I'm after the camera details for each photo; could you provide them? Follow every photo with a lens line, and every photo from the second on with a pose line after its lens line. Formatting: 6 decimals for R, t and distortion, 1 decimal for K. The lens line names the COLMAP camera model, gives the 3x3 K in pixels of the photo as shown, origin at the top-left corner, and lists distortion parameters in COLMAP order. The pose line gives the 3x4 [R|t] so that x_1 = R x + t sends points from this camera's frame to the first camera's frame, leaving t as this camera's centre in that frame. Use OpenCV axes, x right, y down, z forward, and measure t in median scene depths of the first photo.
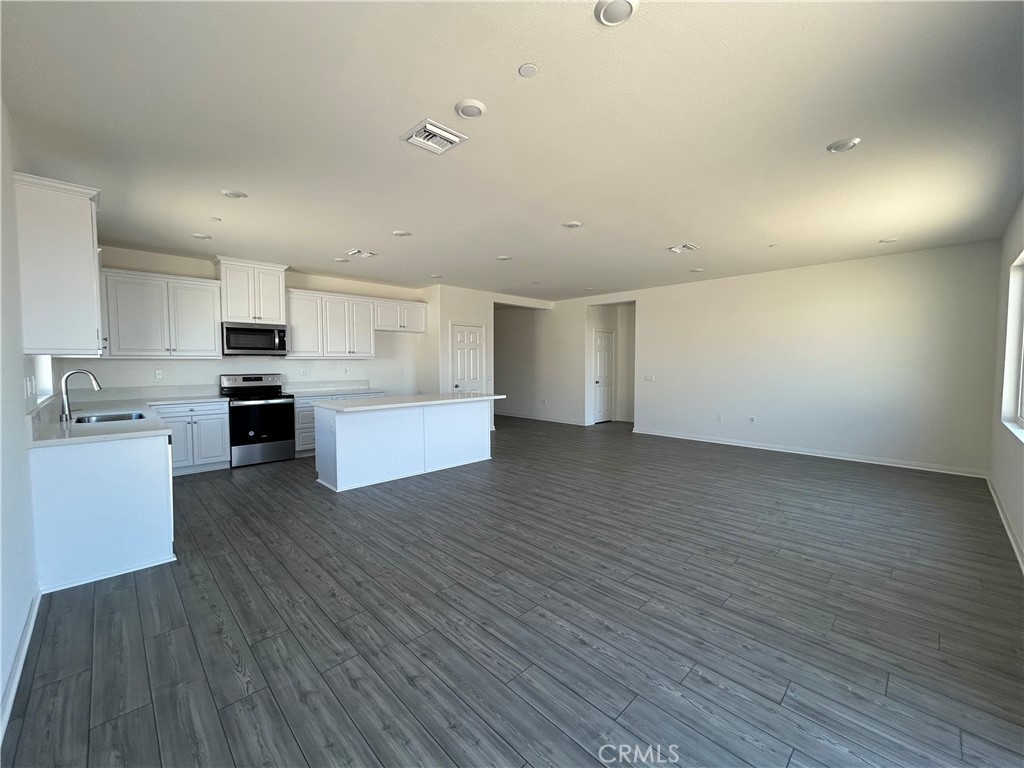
lens RADIAL K [[416.5, 0, 510.6], [0, 416.5, 382.5], [0, 0, 1]] dist [0.000762, 0.000655]
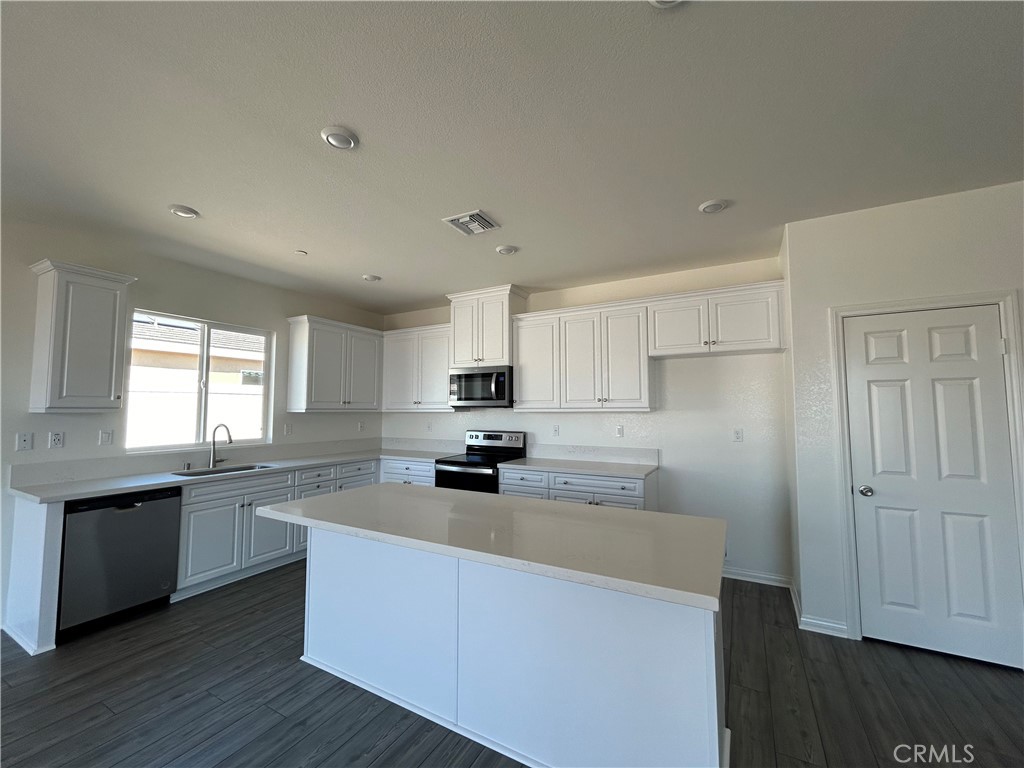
lens RADIAL K [[416.5, 0, 510.6], [0, 416.5, 382.5], [0, 0, 1]] dist [0.000762, 0.000655]
pose [[0.288543, -0.061251, -0.955506, 0.208611], [-0.047716, 0.995792, -0.078243, -0.069824], [0.956277, 0.068170, 0.284406, 1.091678]]
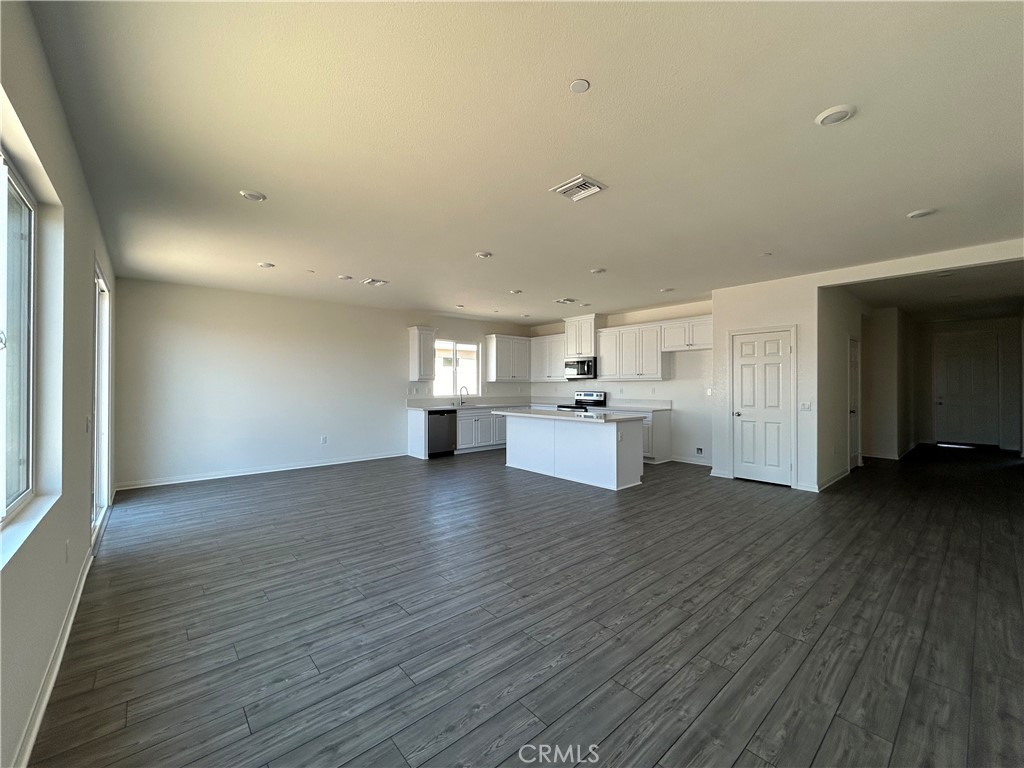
lens RADIAL K [[416.5, 0, 510.6], [0, 416.5, 382.5], [0, 0, 1]] dist [0.000762, 0.000655]
pose [[-0.057456, -0.002636, -0.998345, 1.168936], [-0.048349, 0.998831, 0.000145, -0.052289], [0.997177, 0.048277, -0.057516, 1.103789]]
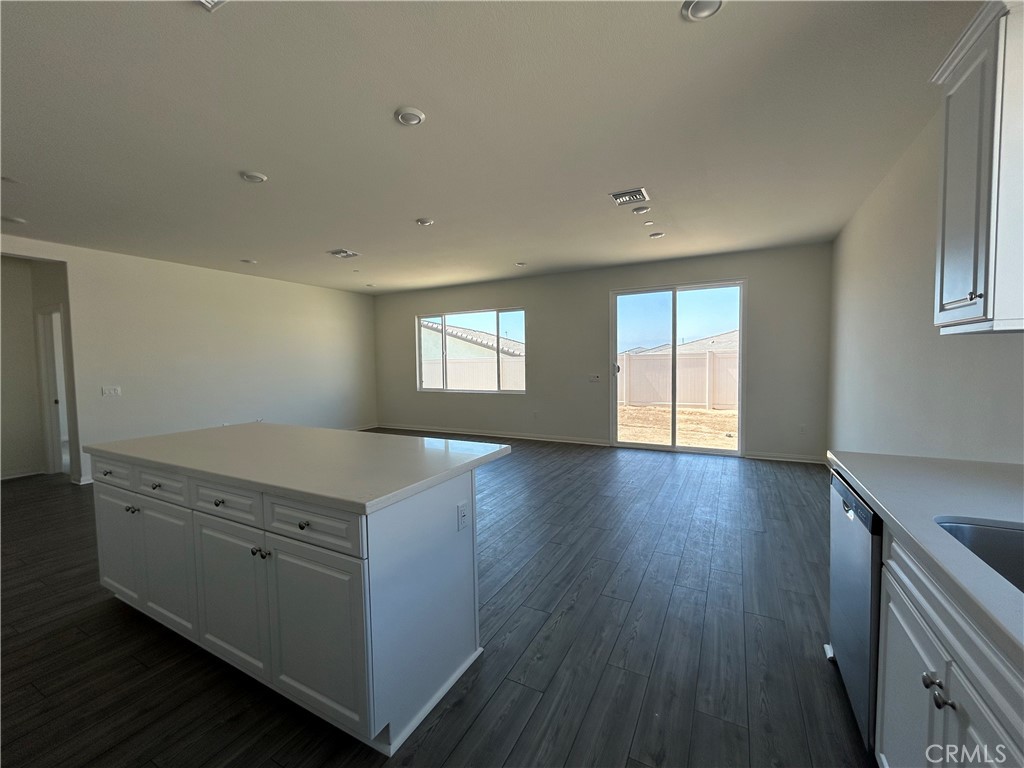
lens RADIAL K [[416.5, 0, 510.6], [0, 416.5, 382.5], [0, 0, 1]] dist [0.000762, 0.000655]
pose [[-0.301530, -0.040764, 0.952585, -0.840539], [0.064019, 0.995965, 0.062885, -0.045300], [-0.951305, 0.079945, -0.297704, 1.088169]]
